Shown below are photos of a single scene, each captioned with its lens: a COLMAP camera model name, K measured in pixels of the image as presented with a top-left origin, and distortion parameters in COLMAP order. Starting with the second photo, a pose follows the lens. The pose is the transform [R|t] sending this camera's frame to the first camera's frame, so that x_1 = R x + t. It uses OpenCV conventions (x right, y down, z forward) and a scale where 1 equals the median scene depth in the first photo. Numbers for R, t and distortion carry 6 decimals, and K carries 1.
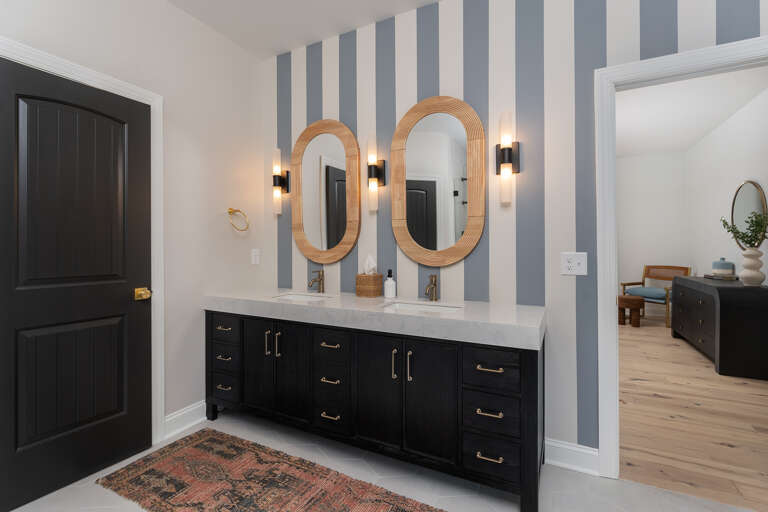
lens RADIAL K [[346.9, 0, 384.4], [0, 346.9, 247.3], [0, 0, 1]] dist [-0.000148, 0.000024]
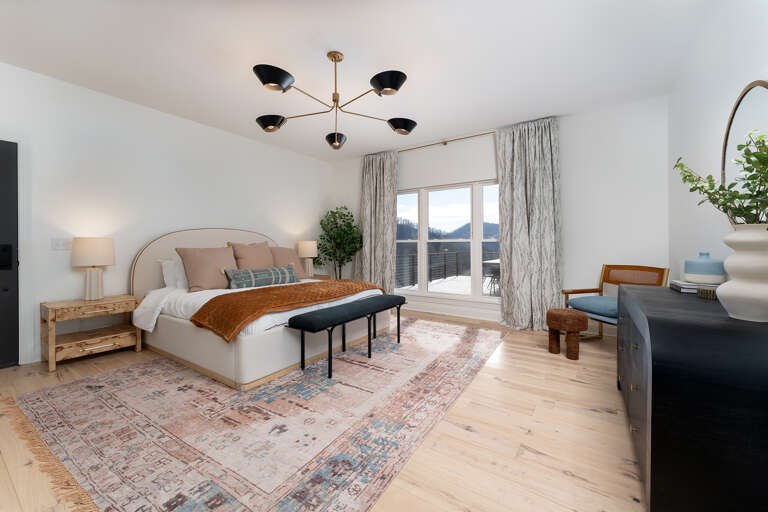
lens RADIAL K [[307.2, 0, 383.3], [0, 307.2, 246.7], [0, 0, 1]] dist [0.001204, -0.000014]
pose [[0.992846, 0.002746, -0.119372, 0.402718], [-0.001982, 0.999977, 0.006516, 0.014005], [0.119387, -0.006233, 0.992828, 0.352929]]
